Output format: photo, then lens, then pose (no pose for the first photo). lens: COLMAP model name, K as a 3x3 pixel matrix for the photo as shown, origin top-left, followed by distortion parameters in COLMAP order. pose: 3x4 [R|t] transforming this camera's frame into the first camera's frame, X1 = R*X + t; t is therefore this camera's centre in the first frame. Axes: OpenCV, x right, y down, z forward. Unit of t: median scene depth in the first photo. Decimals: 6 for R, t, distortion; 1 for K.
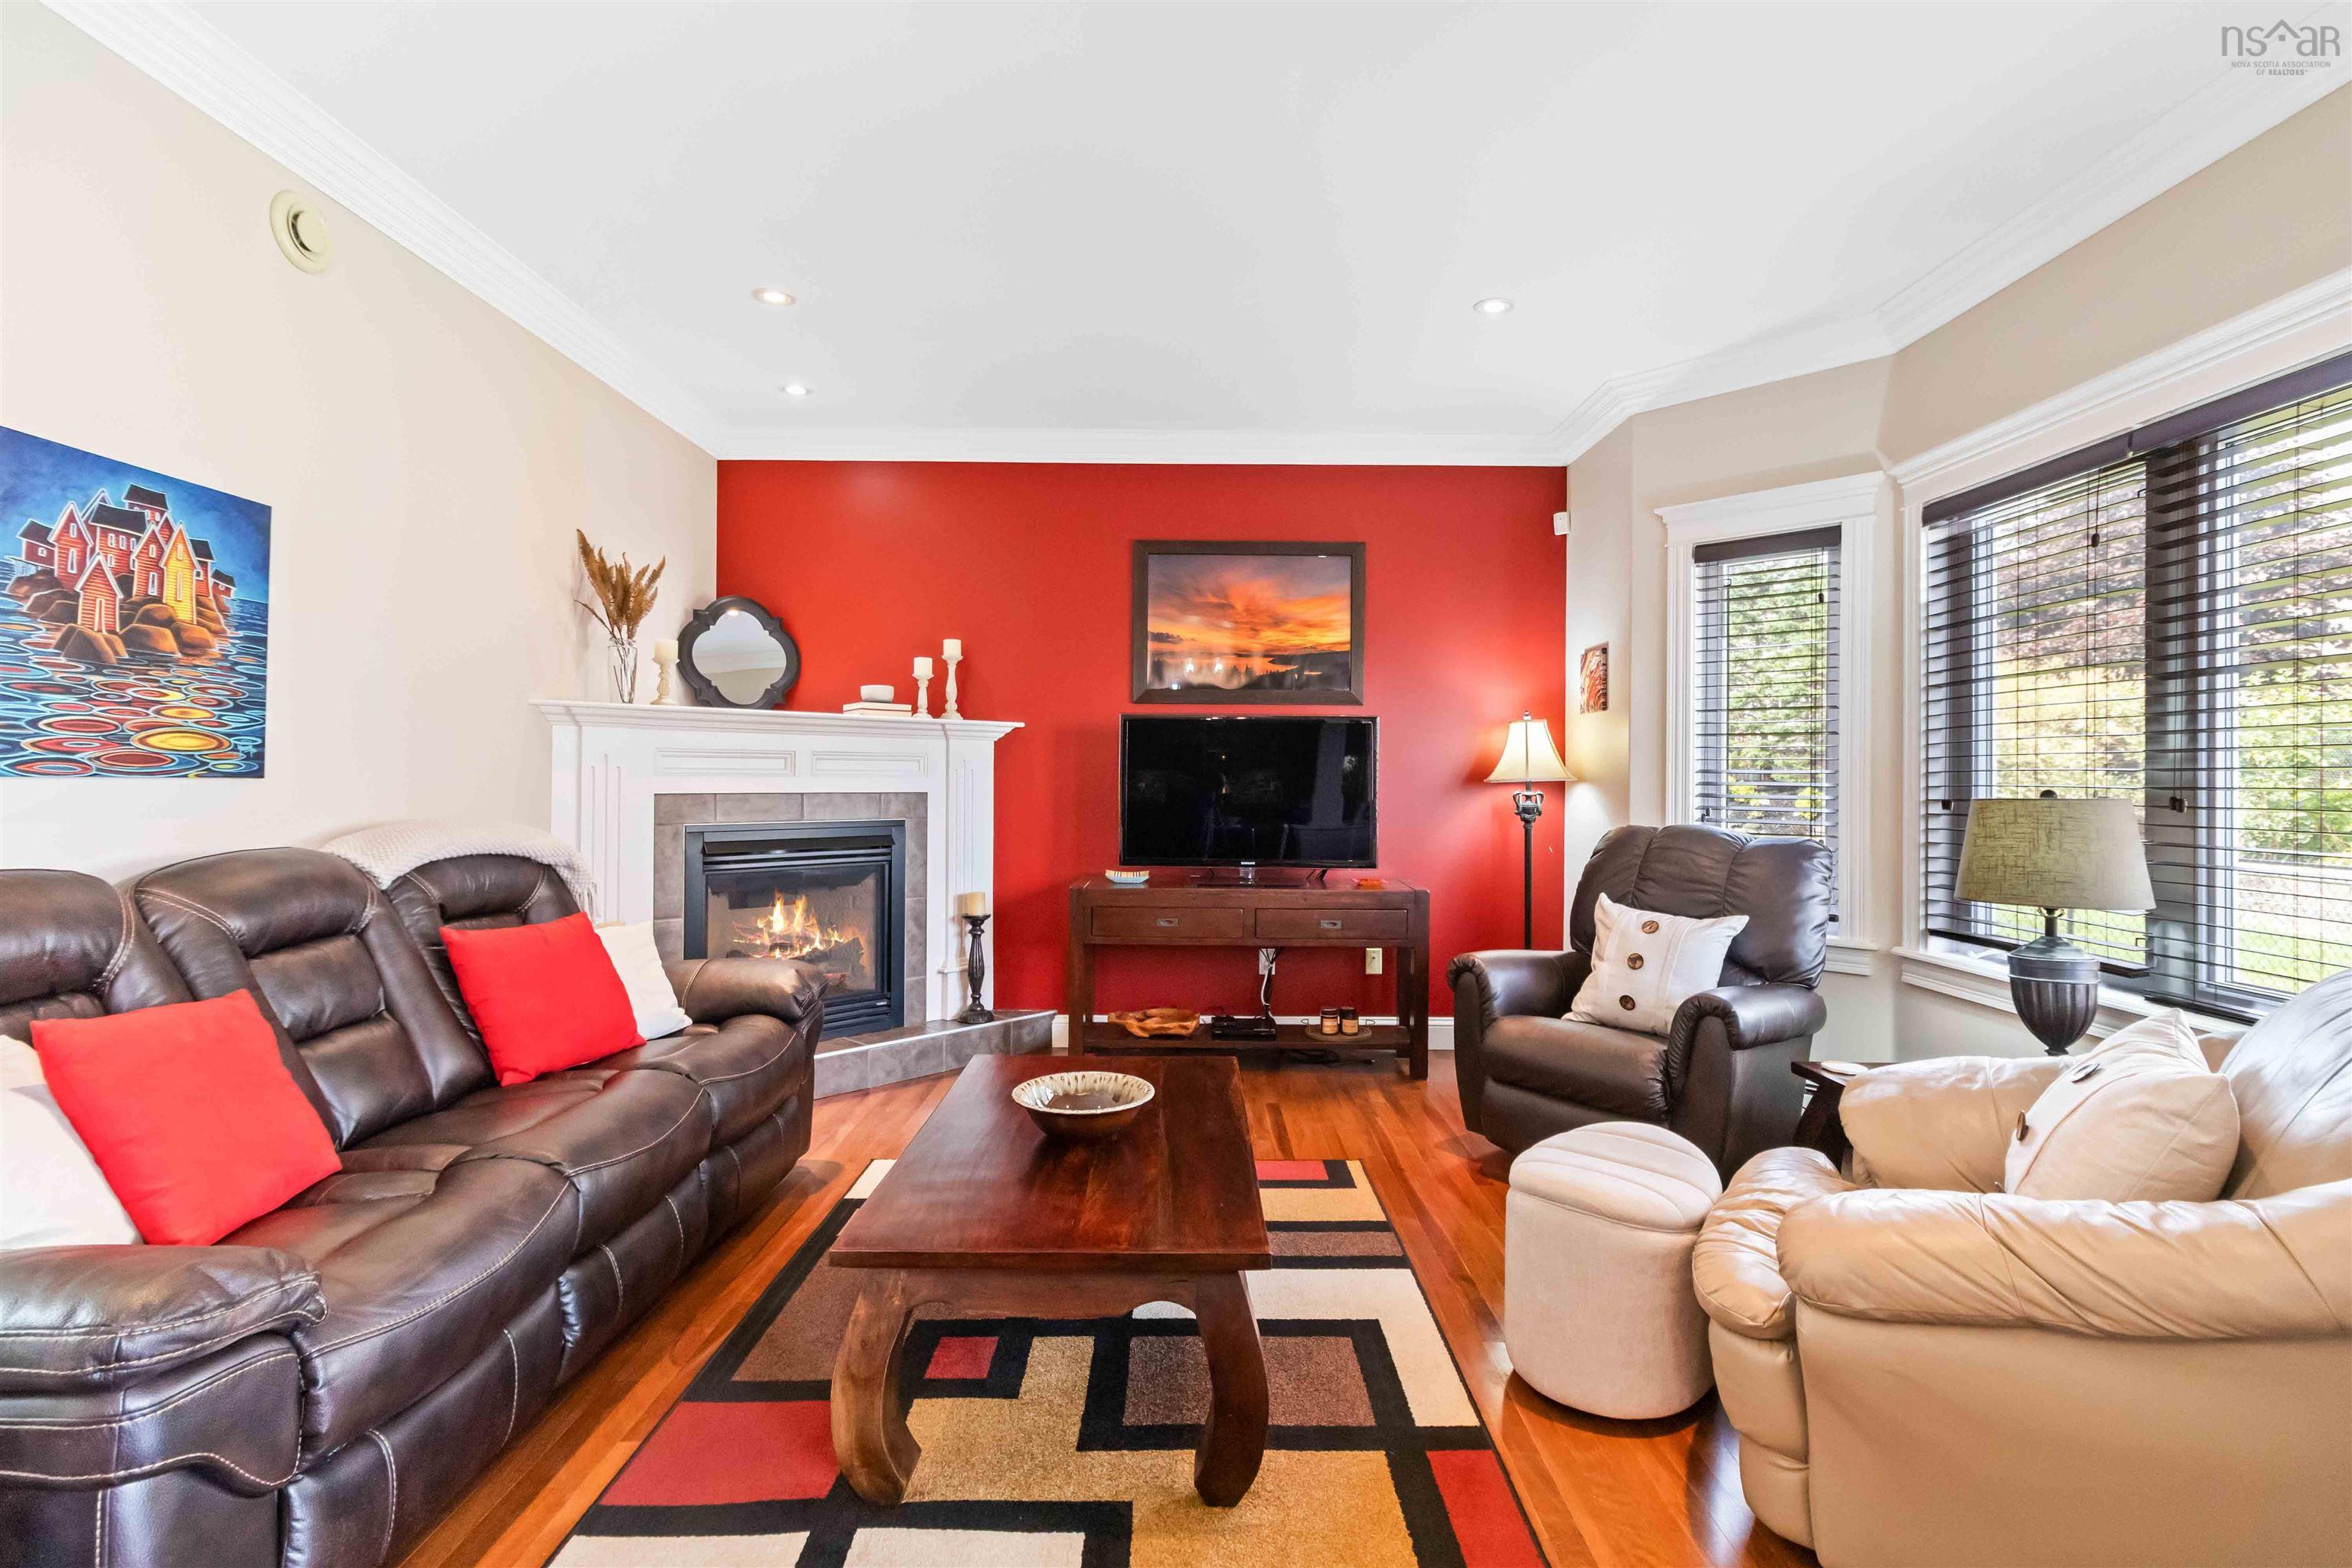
lens RADIAL K [[1086.5, 0, 1192.0], [0, 1086.5, 770.0], [0, 0, 1]] dist [0.000660, 0.000054]
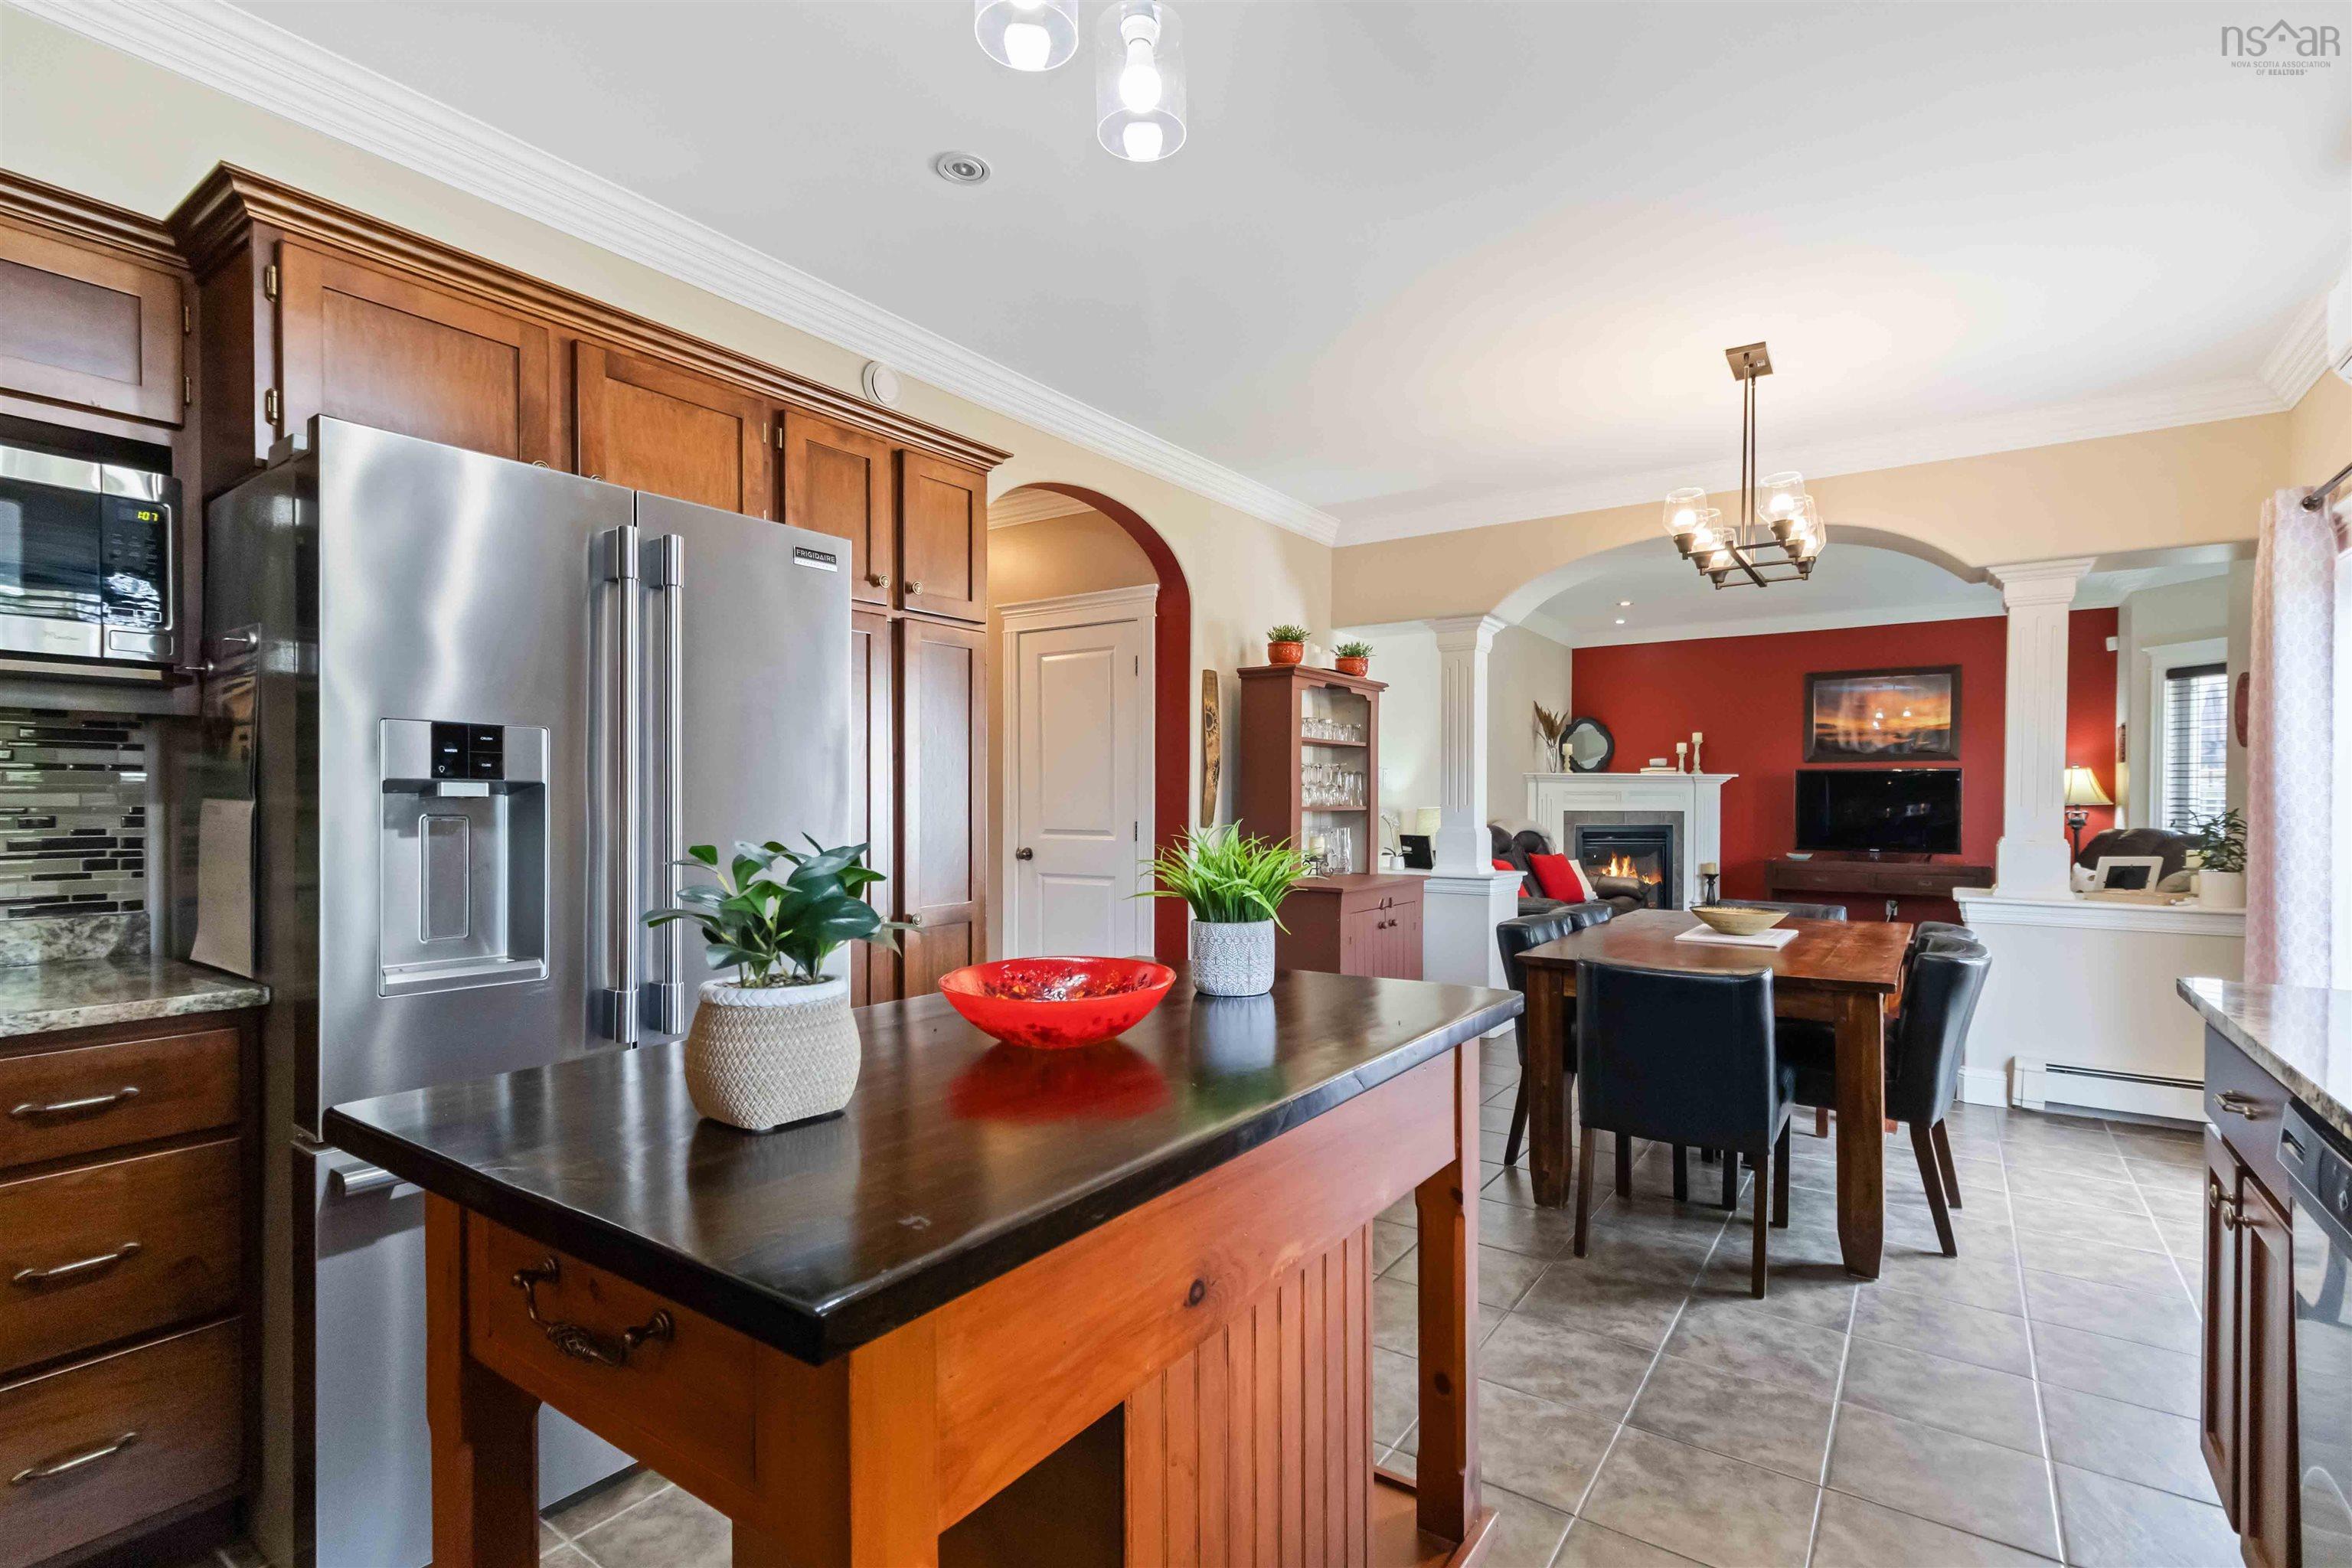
lens RADIAL K [[1085.9, 0, 1187.3], [0, 1085.9, 813.8], [0, 0, 1]] dist [0.003180, -0.000257]
pose [[0.818449, 0.002906, -0.574571, 0.200639], [0.005082, 0.999911, 0.012296, -0.004268], [0.574556, -0.012984, 0.818362, -1.496174]]
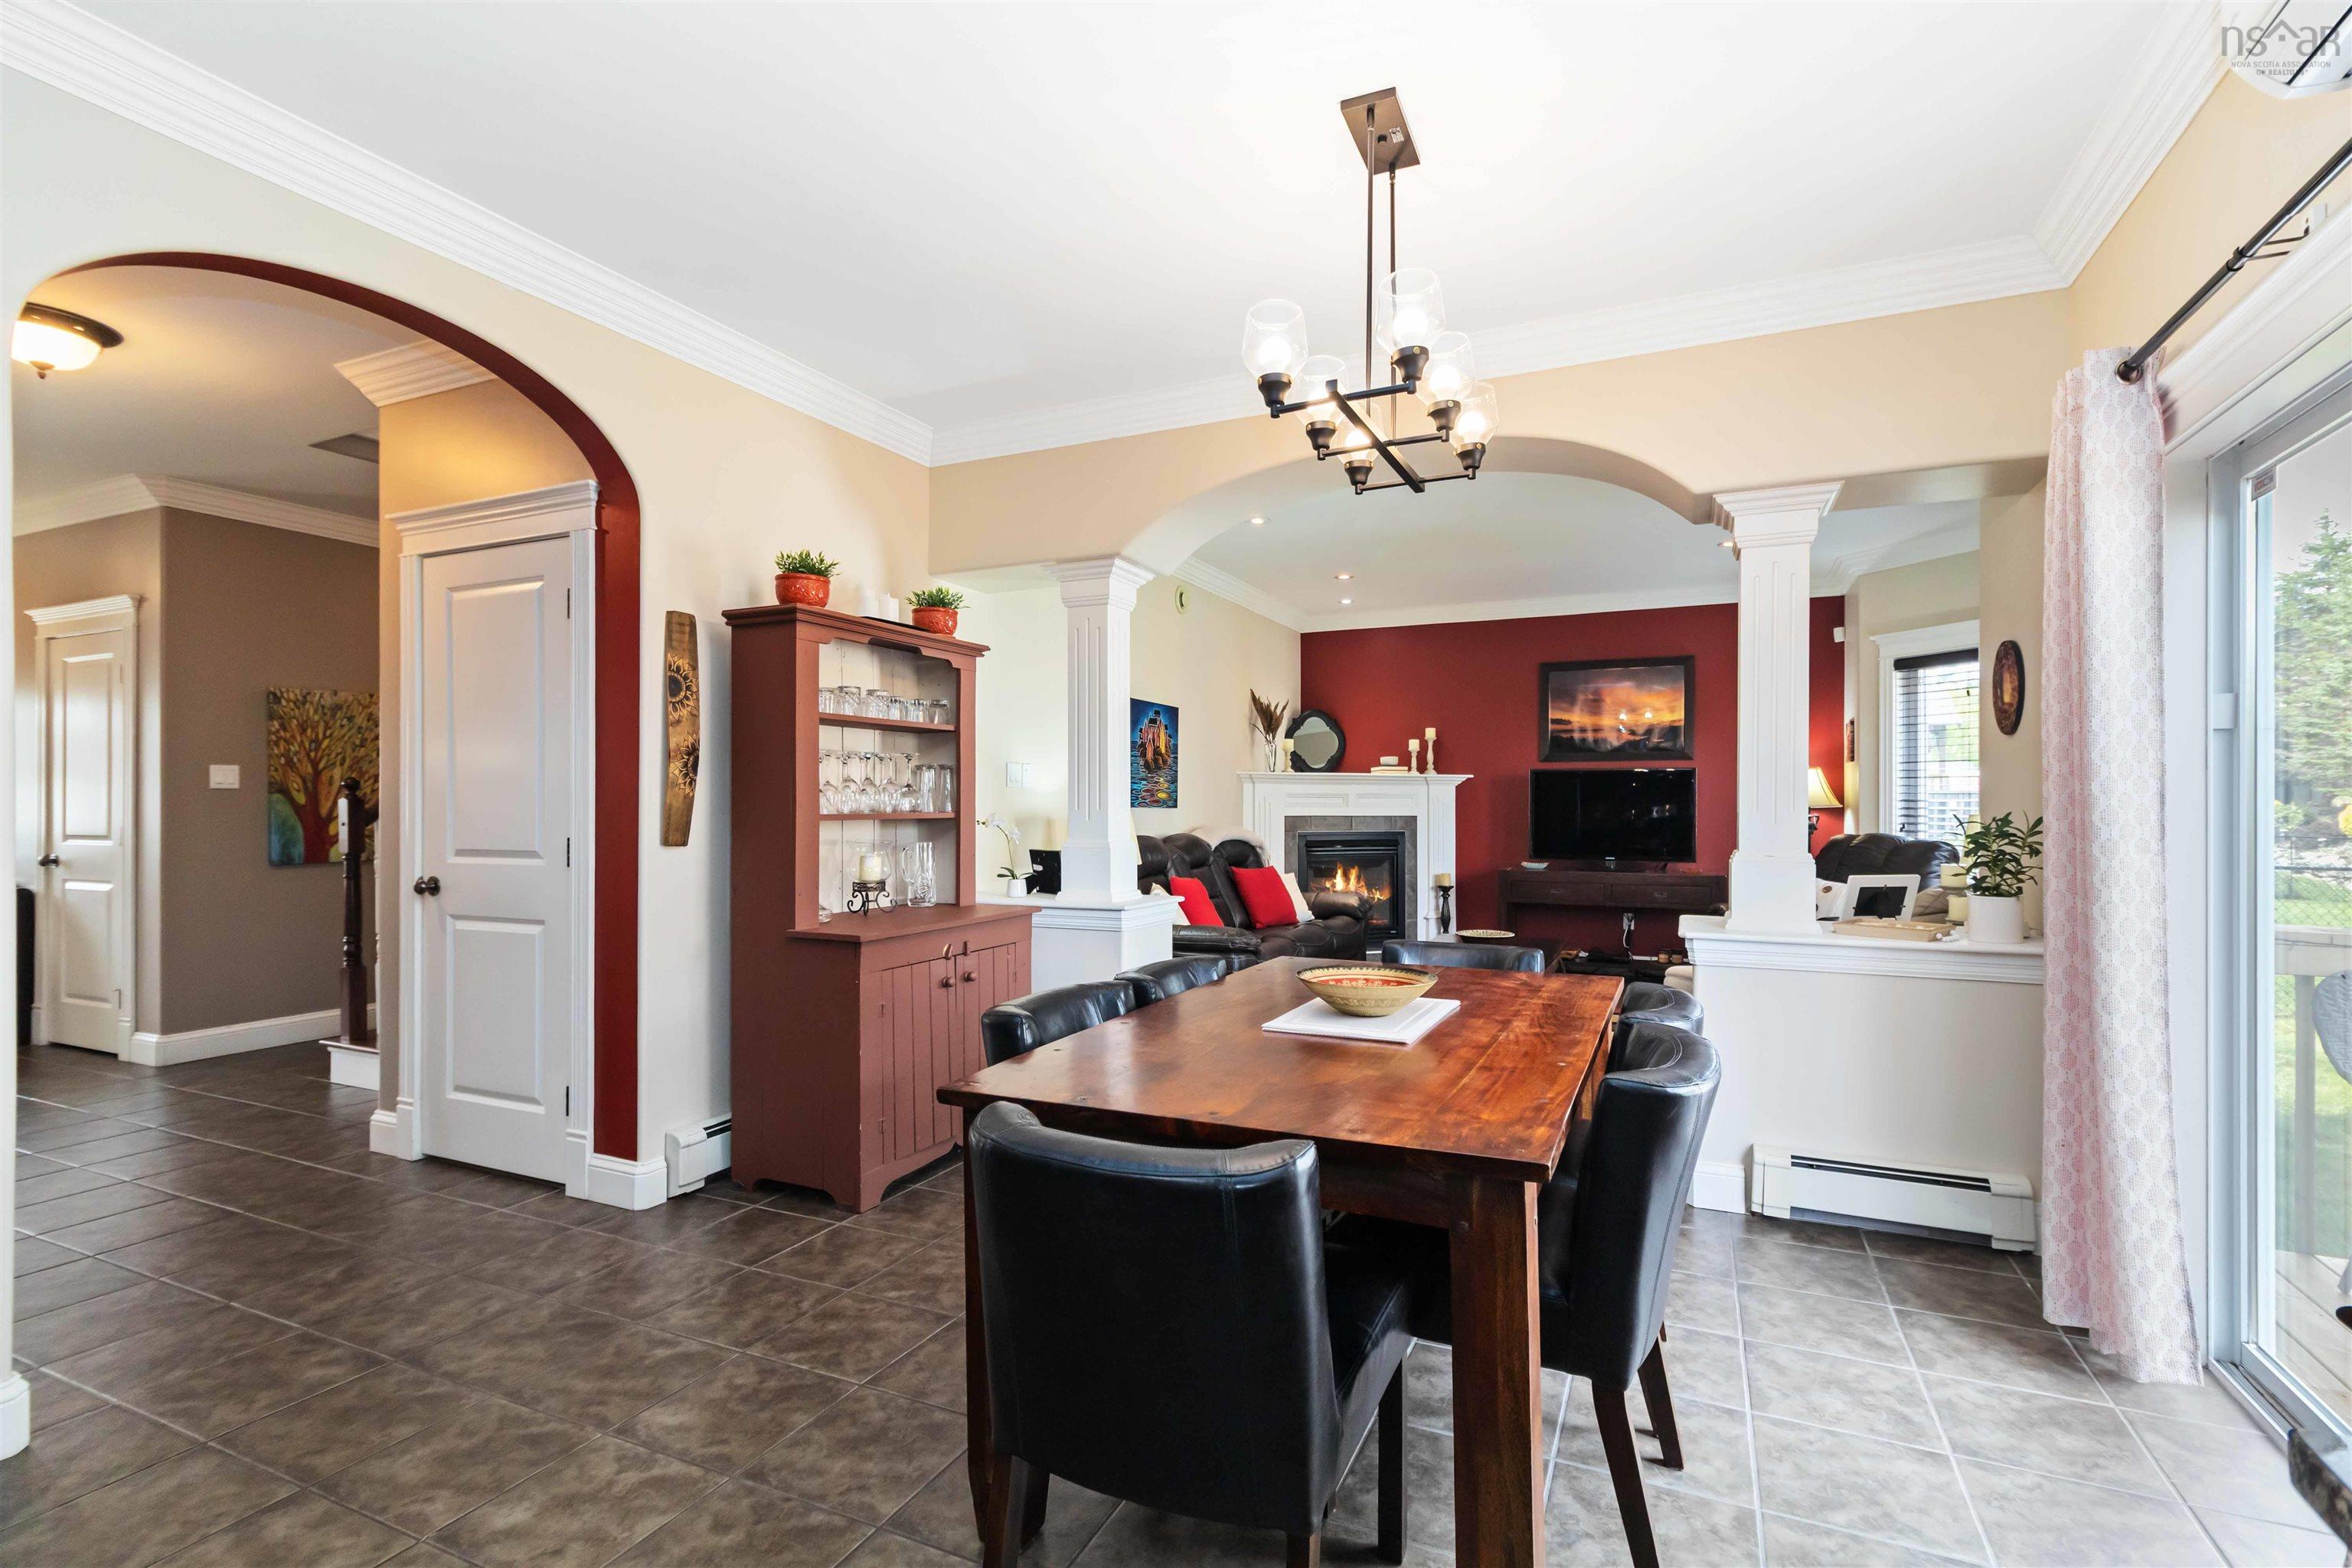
lens RADIAL K [[1085.7, 0, 1187.9], [0, 1085.7, 804.3], [0, 0, 1]] dist [0.001050, 0.000613]
pose [[0.906126, -0.006645, -0.422955, 0.217126], [0.007501, 0.999972, 0.000359, -0.001977], [0.422940, -0.003498, 0.906151, -0.993245]]
